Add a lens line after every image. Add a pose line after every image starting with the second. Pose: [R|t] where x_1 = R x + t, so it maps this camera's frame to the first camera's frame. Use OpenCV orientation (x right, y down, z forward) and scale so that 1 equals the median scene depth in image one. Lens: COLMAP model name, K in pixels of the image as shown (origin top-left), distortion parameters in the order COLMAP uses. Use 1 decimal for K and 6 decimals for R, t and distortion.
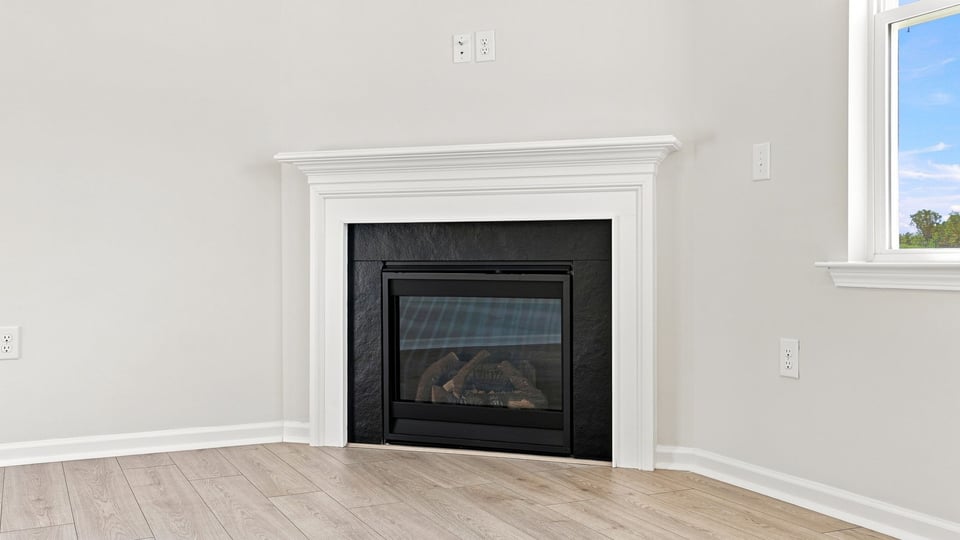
lens RADIAL K [[914.7, 0, 465.5], [0, 914.7, 250.6], [0, 0, 1]] dist [0.042207, 0.000000]
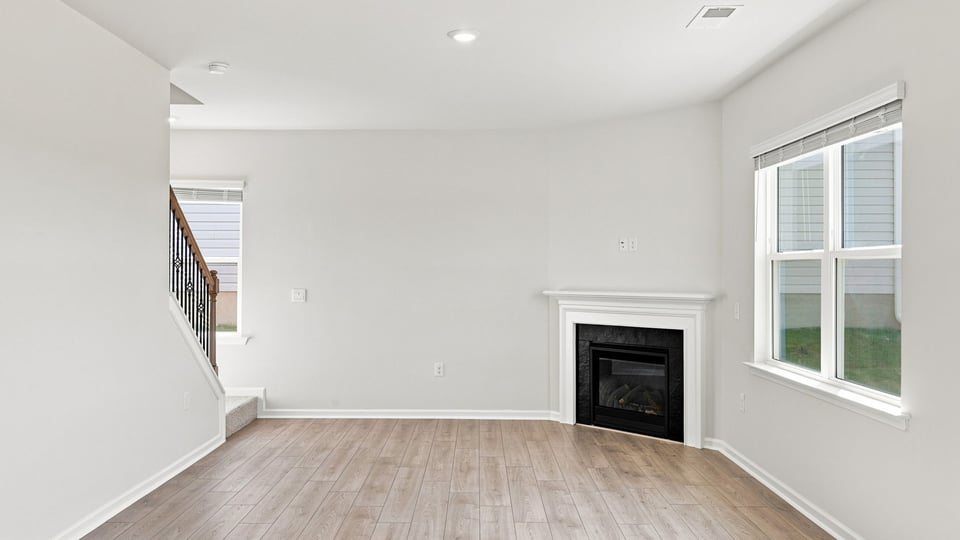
lens RADIAL K [[750.0, 0, 472.8], [0, 750.0, 265.2], [0, 0, 1]] dist [0.016126, 0.012722]
pose [[0.896948, -0.001104, -0.442135, 0.459570], [0.001566, 0.999999, 0.000680, -0.174942], [0.442134, -0.001302, 0.896948, -0.742320]]
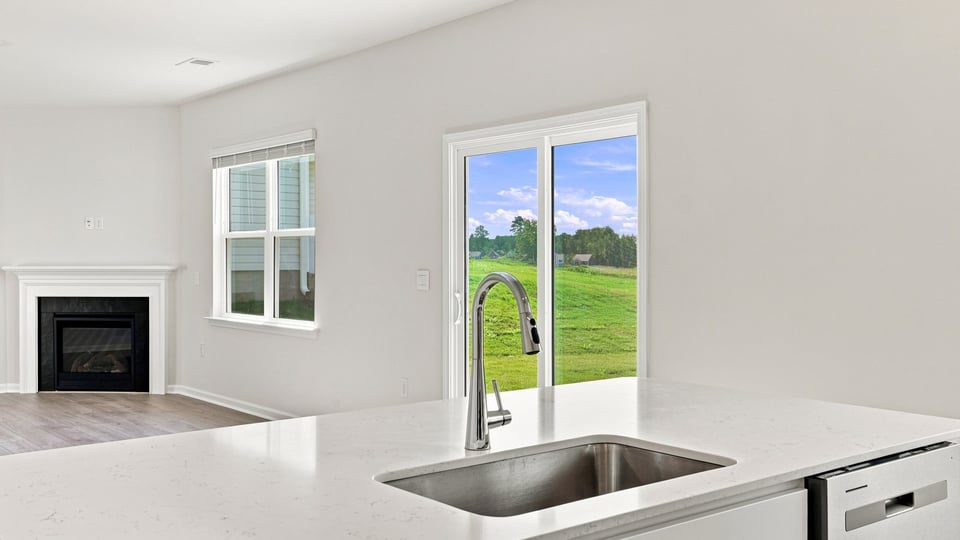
lens RADIAL K [[914.7, 0, 474.7], [0, 914.7, 265.7], [0, 0, 1]] dist [0.042207, 0.000000]
pose [[0.969447, -0.002089, 0.245293, 0.379811], [-0.002381, 0.999837, 0.017923, -0.156332], [-0.245291, -0.017959, 0.969283, -1.570353]]
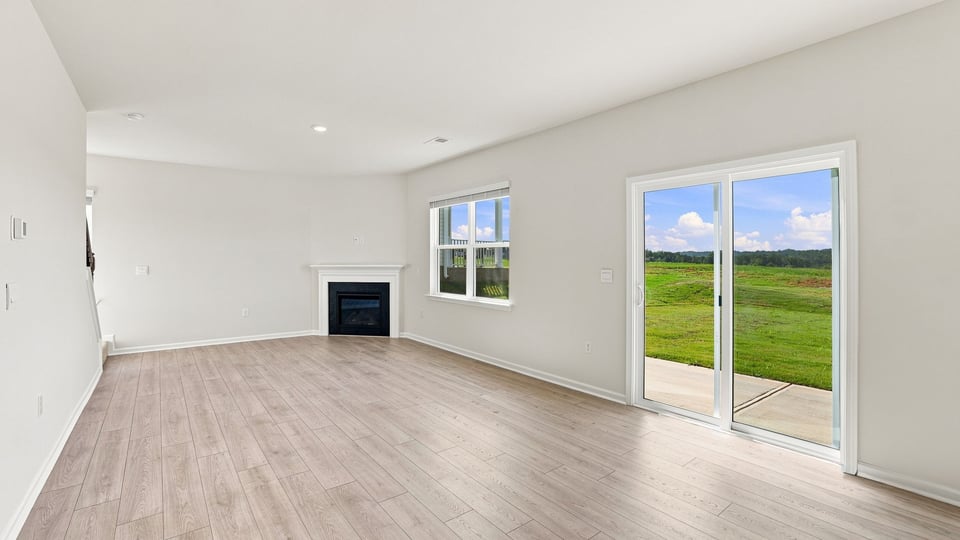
lens RADIAL K [[417.3, 0, 460.3], [0, 417.3, 258.7], [0, 0, 1]] dist [-0.035158, 0.001476]
pose [[0.981620, -0.001001, 0.190846, 0.101396], [-0.000805, 0.999956, 0.009385, -0.157137], [-0.190847, -0.009366, 0.981575, -0.985387]]
